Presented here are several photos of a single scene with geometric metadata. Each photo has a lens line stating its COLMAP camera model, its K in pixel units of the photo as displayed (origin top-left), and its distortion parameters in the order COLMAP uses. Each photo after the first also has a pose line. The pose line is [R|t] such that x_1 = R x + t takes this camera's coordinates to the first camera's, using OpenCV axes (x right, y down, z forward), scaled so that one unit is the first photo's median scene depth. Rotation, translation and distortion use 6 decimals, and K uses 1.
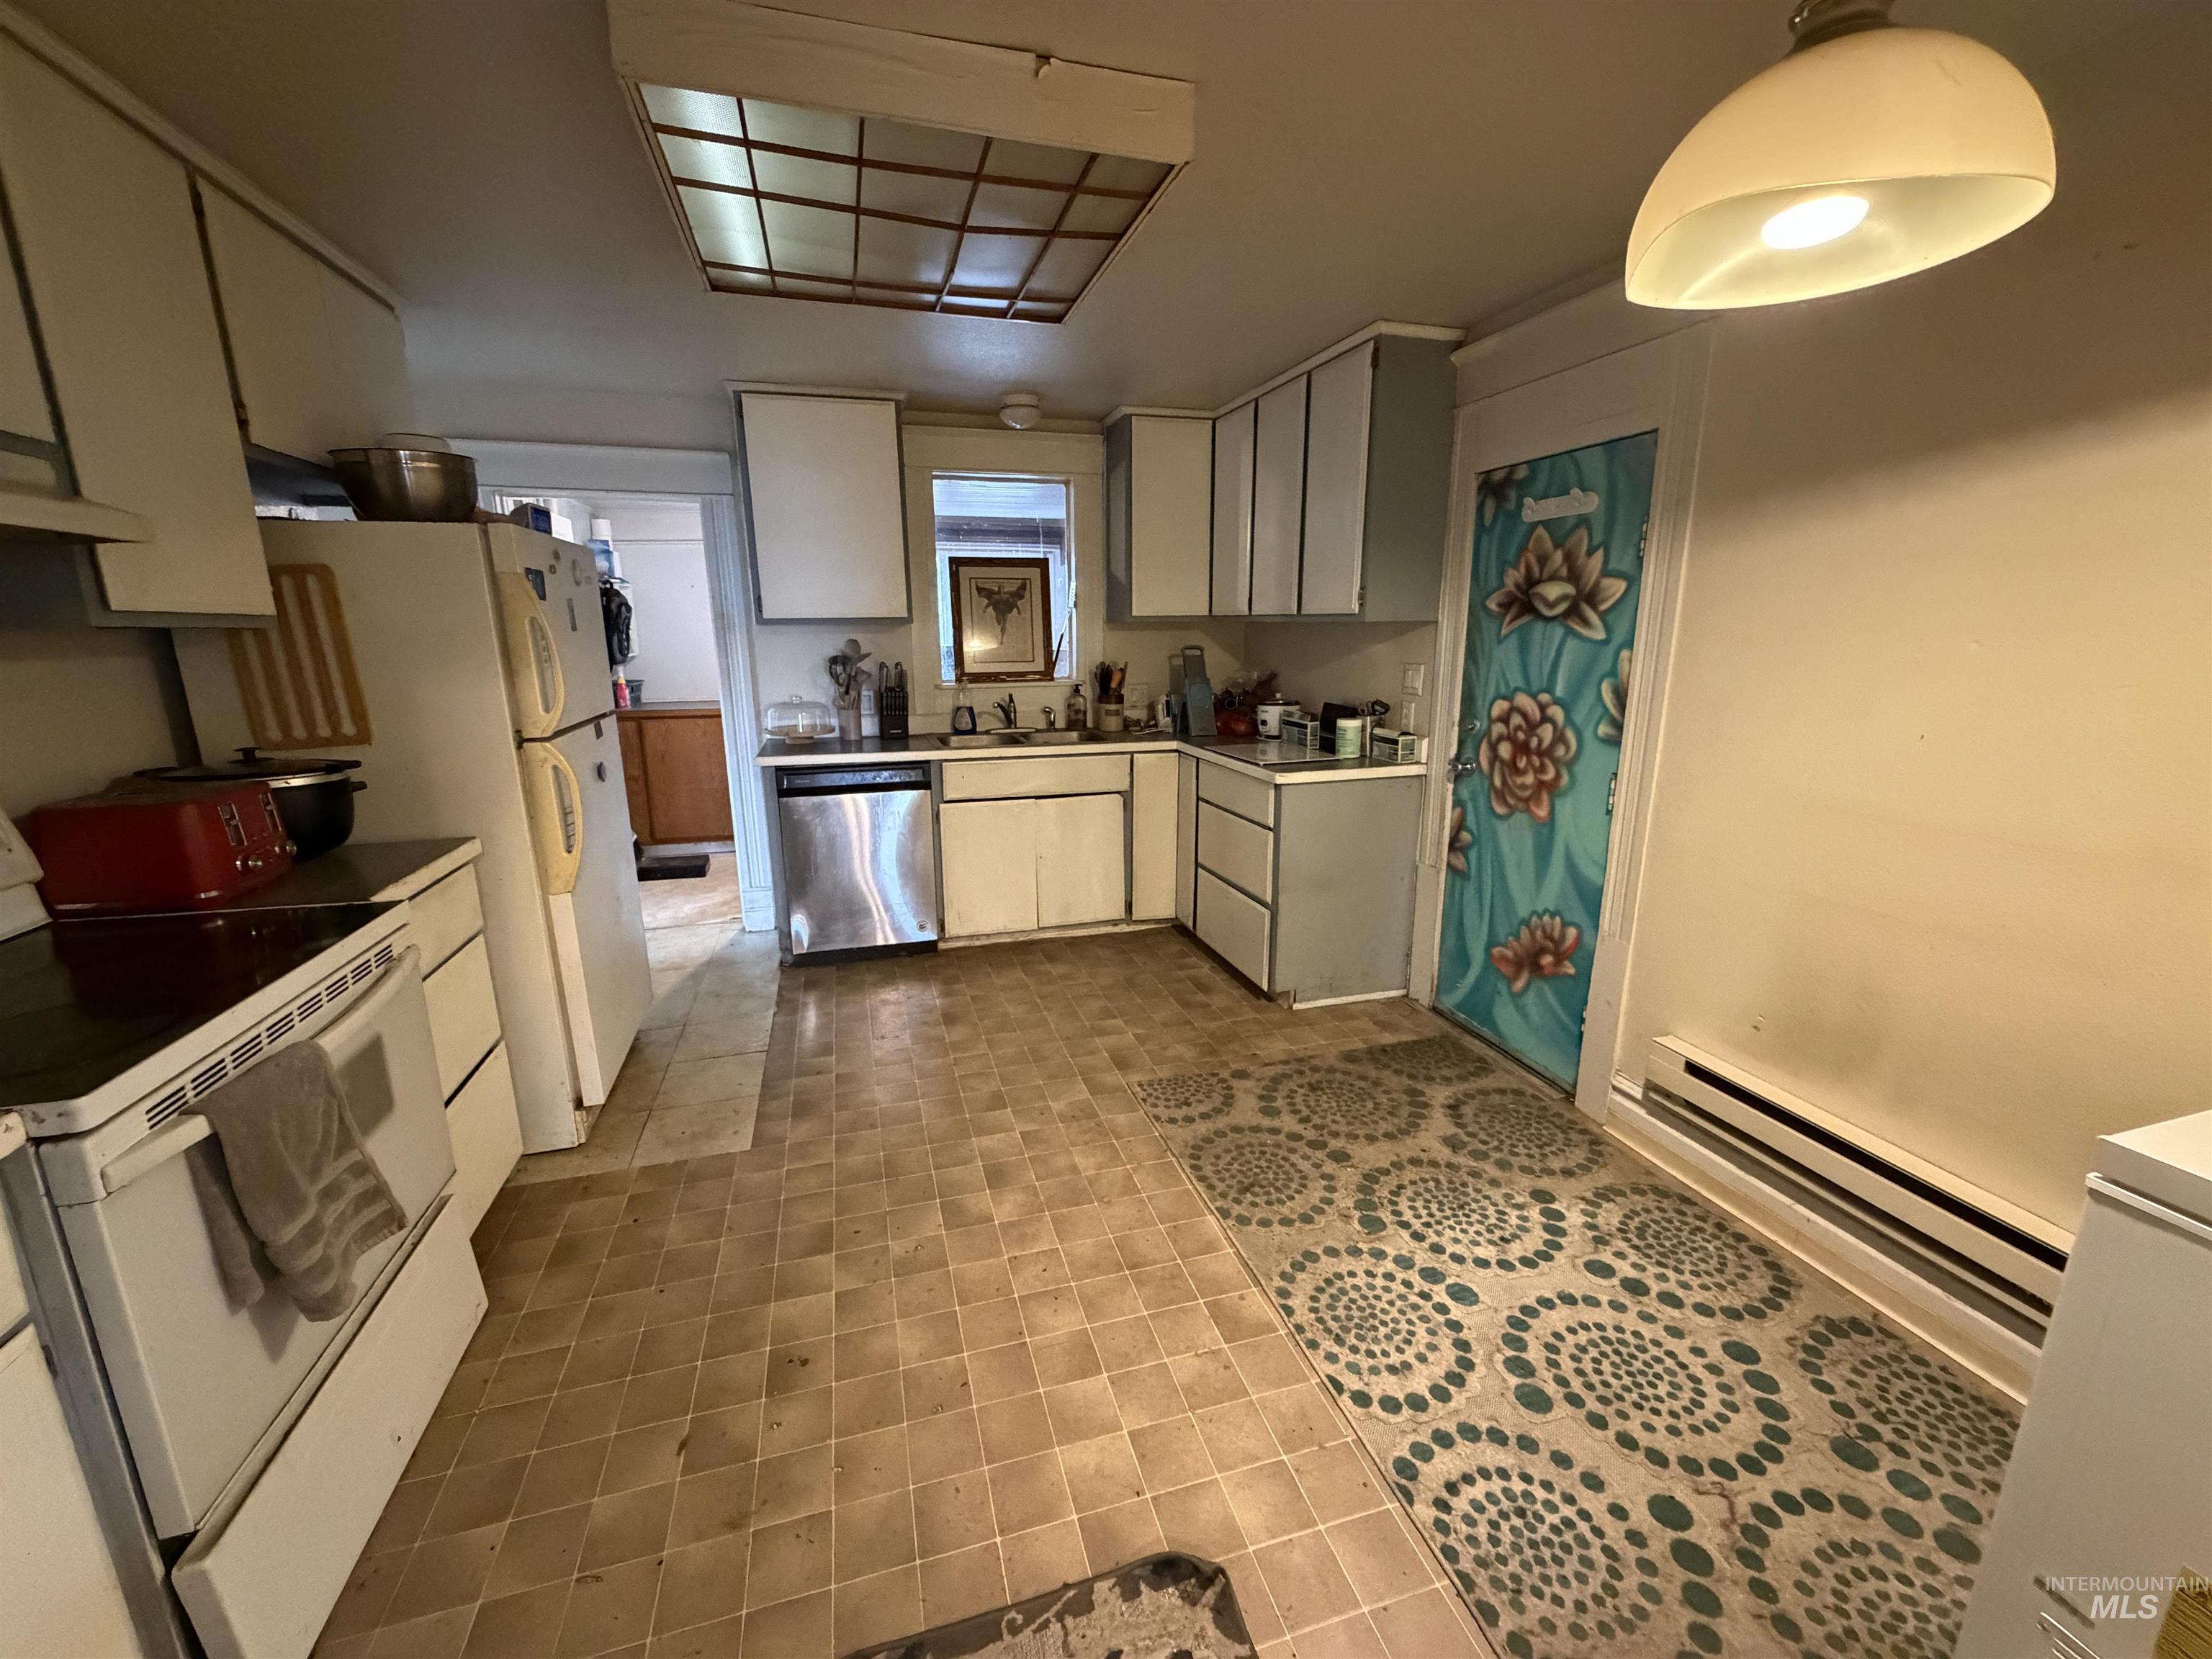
lens RADIAL K [[883.0, 0, 1098.8], [0, 883.0, 830.8], [0, 0, 1]] dist [0.002265, -0.000299]
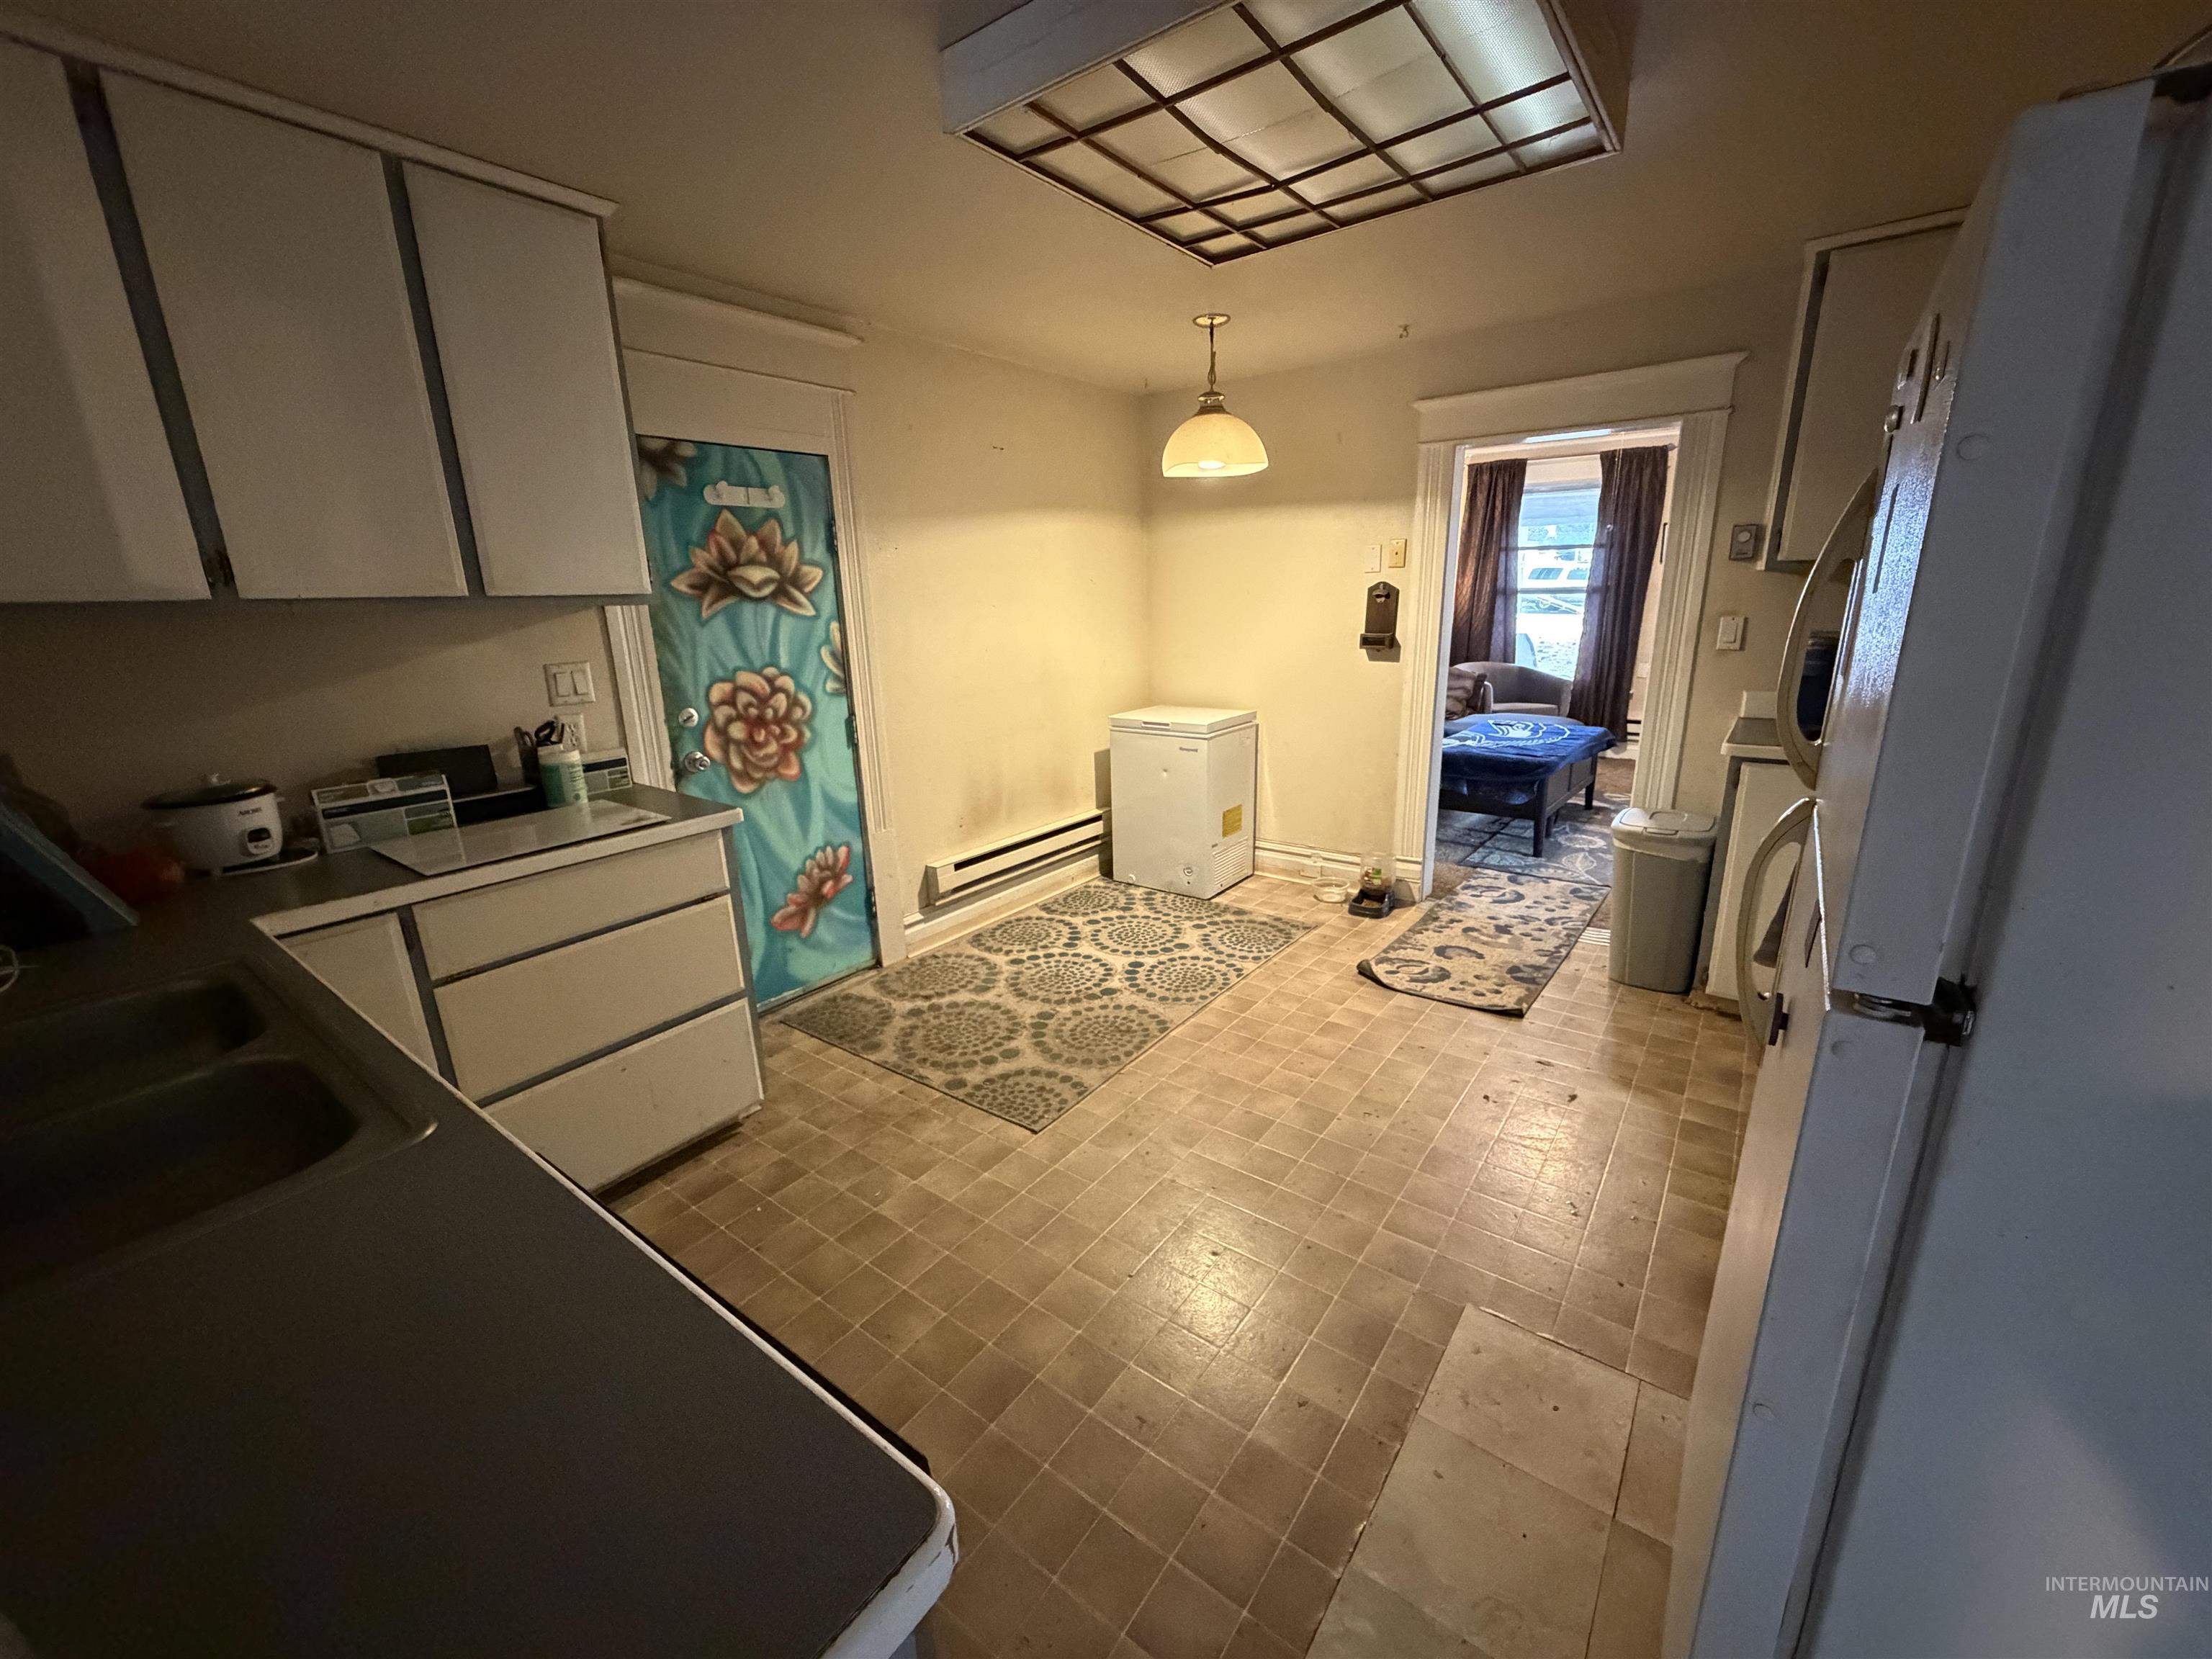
lens RADIAL K [[883.0, 0, 1103.2], [0, 883.0, 832.8], [0, 0, 1]] dist [0.002265, -0.000299]
pose [[-0.598997, -0.189928, 0.777901, -0.643213], [0.213558, 0.898387, 0.383788, -0.304492], [-0.771748, 0.396015, -0.497570, 1.308549]]
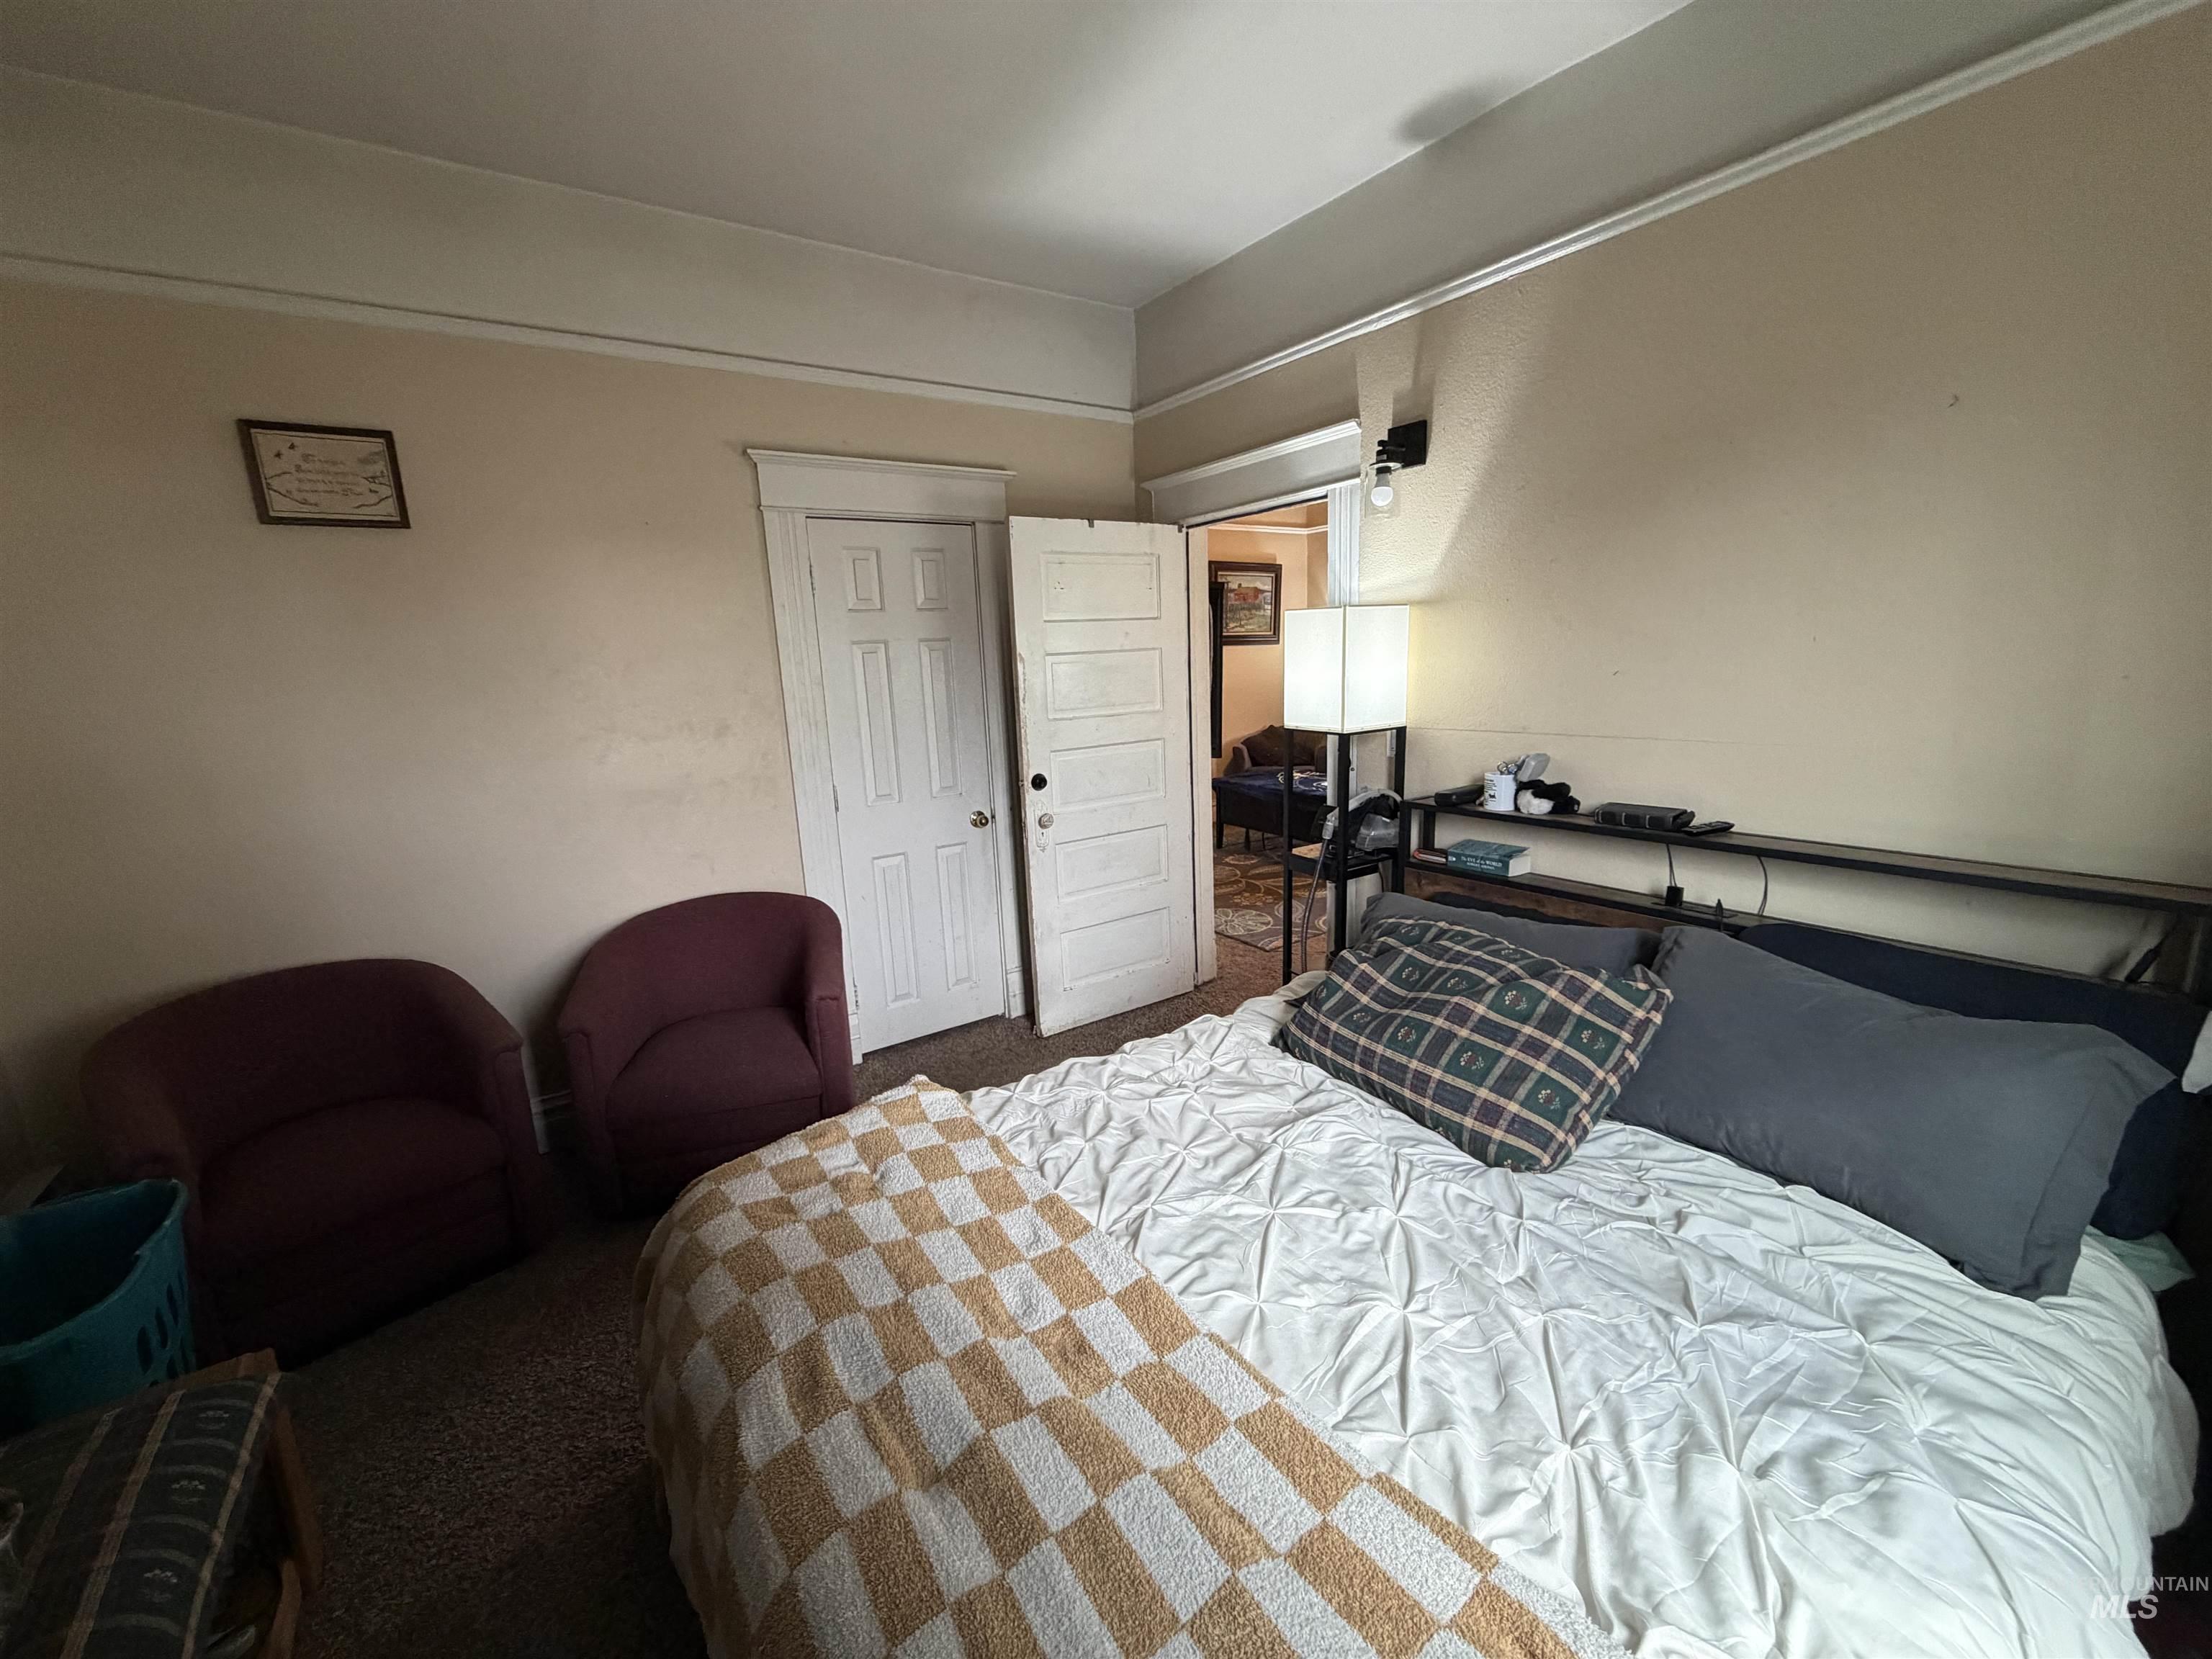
lens RADIAL K [[883.0, 0, 1107.7], [0, 883.0, 836.8], [0, 0, 1]] dist [0.002265, -0.000299]
pose [[0.945254, -0.098857, 0.311001, -0.866569], [0.100744, 0.994862, 0.010032, 0.498309], [-0.310394, 0.021848, 0.950357, -2.423001]]
